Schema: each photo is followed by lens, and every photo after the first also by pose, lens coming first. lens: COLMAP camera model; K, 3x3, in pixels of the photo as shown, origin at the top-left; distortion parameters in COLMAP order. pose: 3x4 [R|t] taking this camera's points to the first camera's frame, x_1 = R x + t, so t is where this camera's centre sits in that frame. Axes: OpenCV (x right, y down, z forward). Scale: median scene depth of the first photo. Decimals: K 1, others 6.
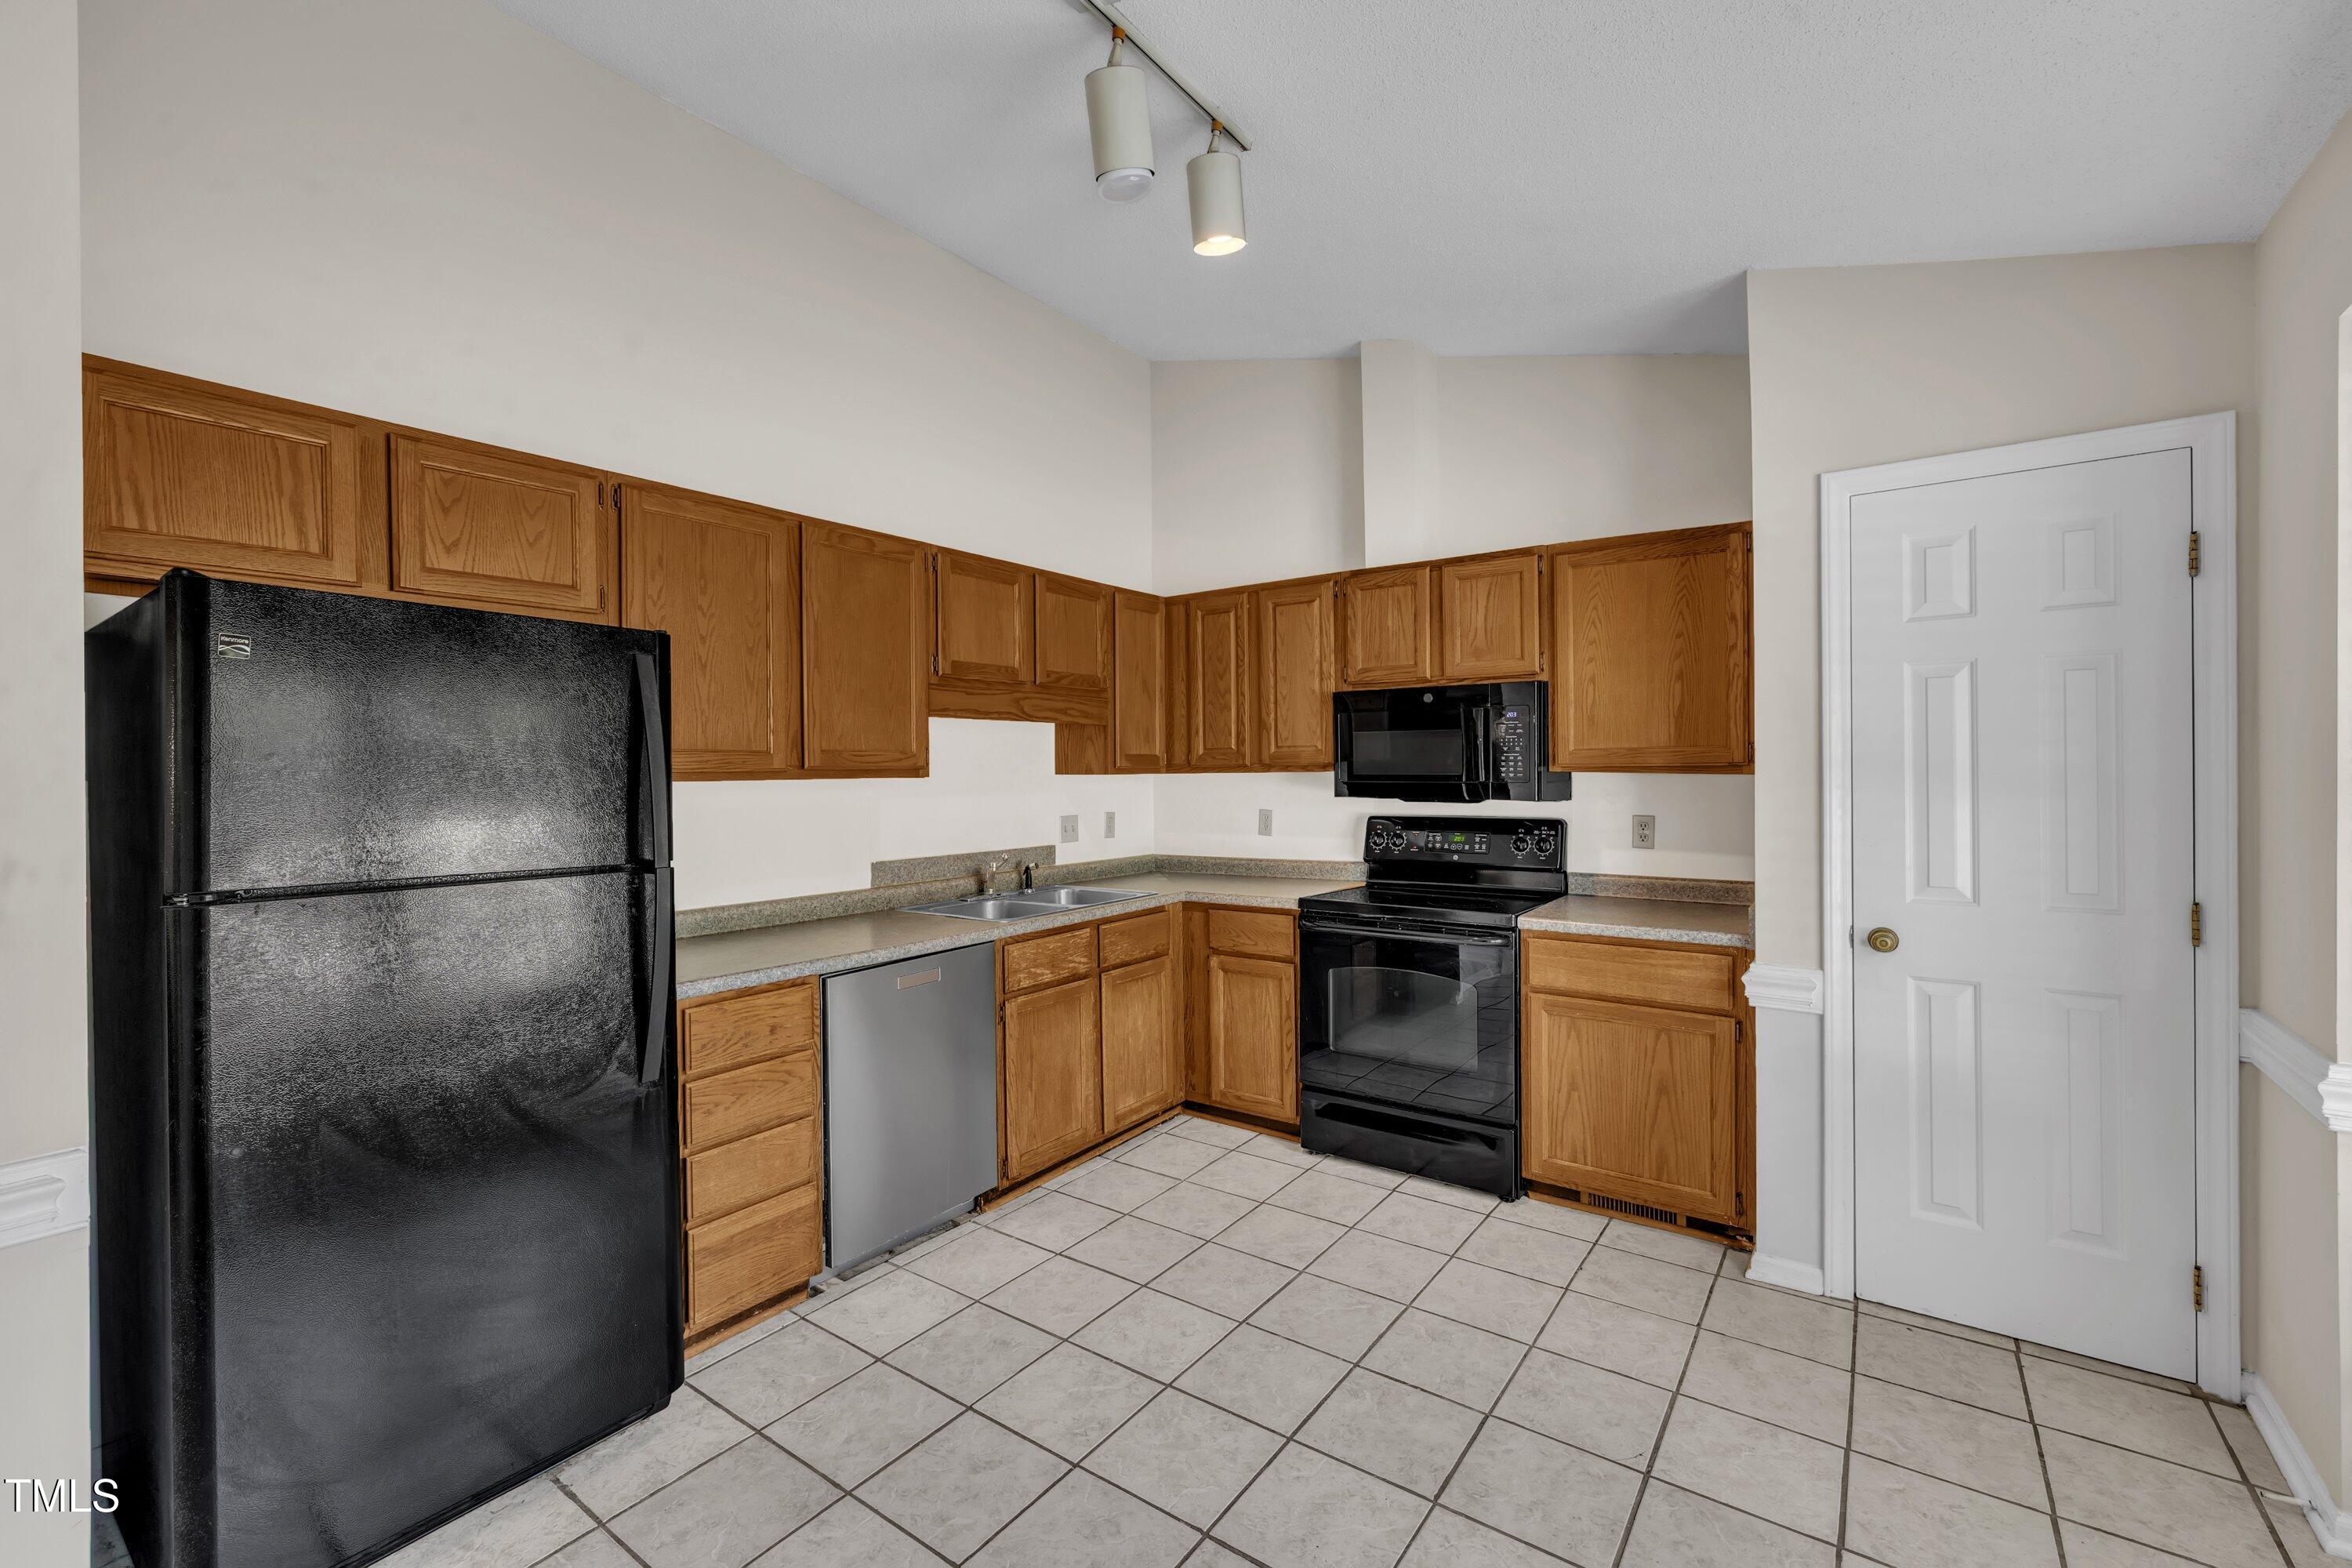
lens RADIAL K [[985.6, 0, 1171.6], [0, 985.6, 776.4], [0, 0, 1]] dist [0.000038, 0.000029]
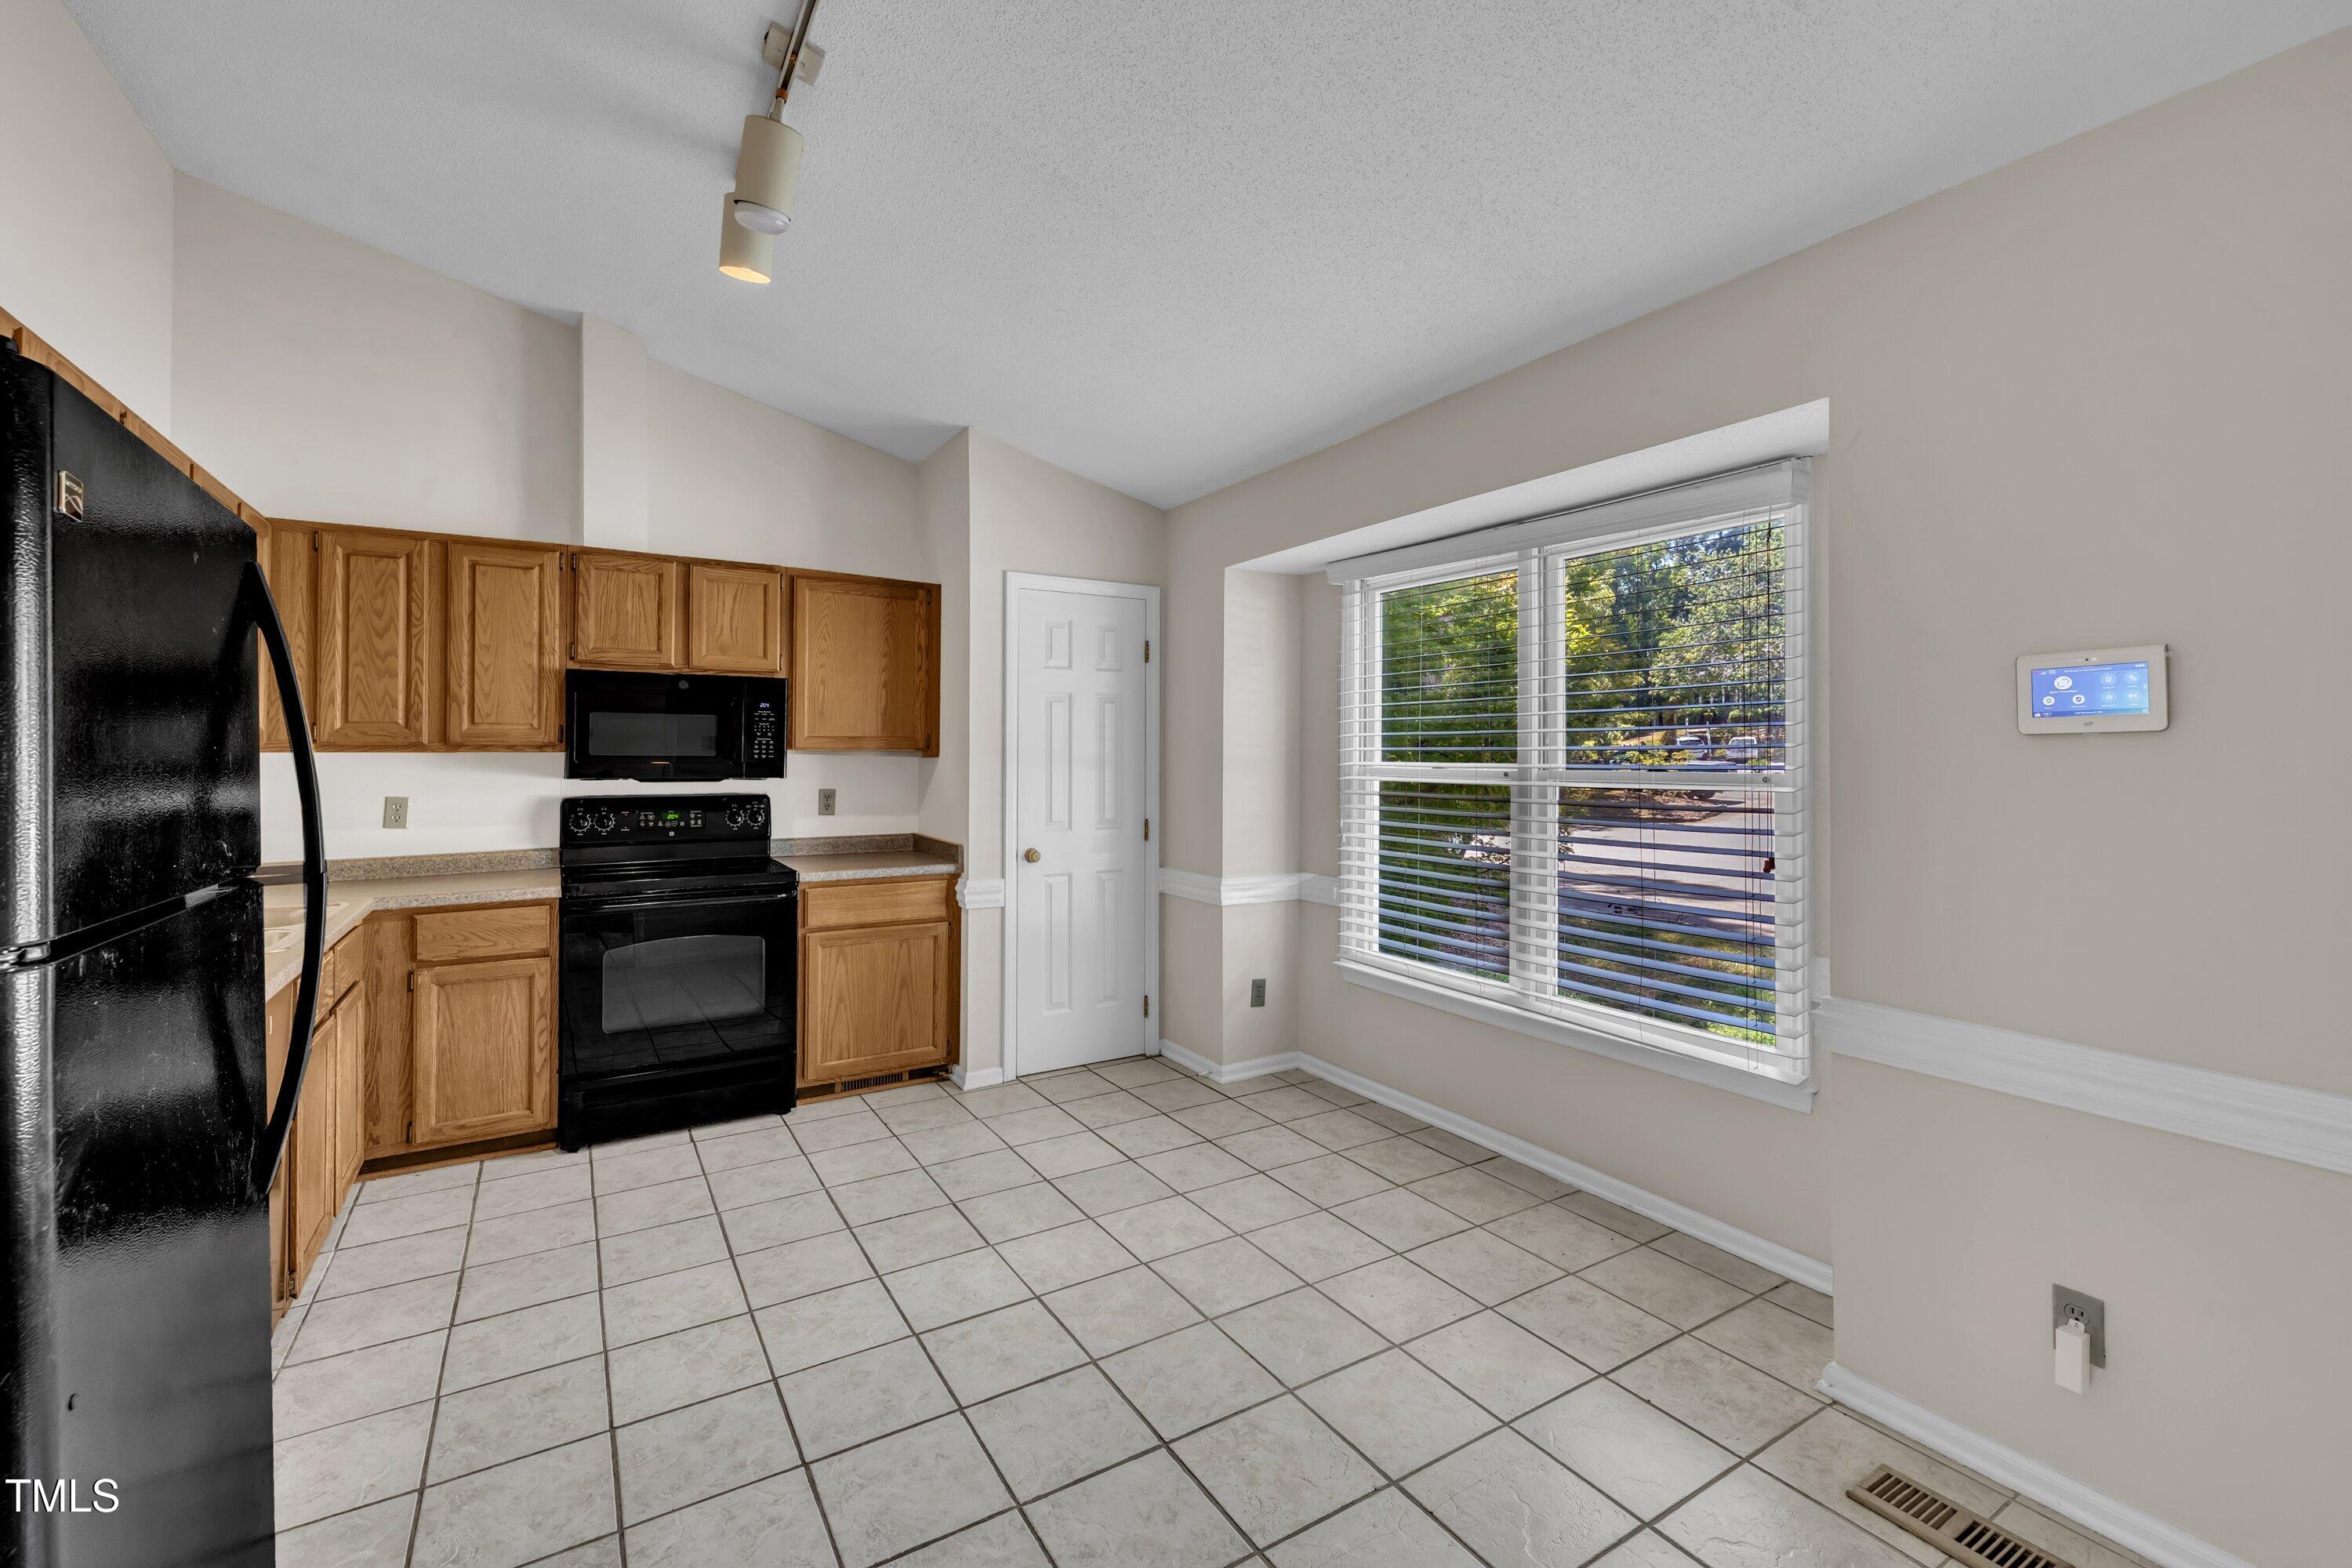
lens RADIAL K [[1004.3, 0, 1173.0], [0, 1004.3, 747.5], [0, 0, 1]] dist [0.000778, -0.000056]
pose [[0.379805, 0.015588, 0.924935, -0.592137], [0.000020, 0.999858, -0.016859, 0.008201], [-0.925066, 0.006422, 0.379751, 0.096461]]
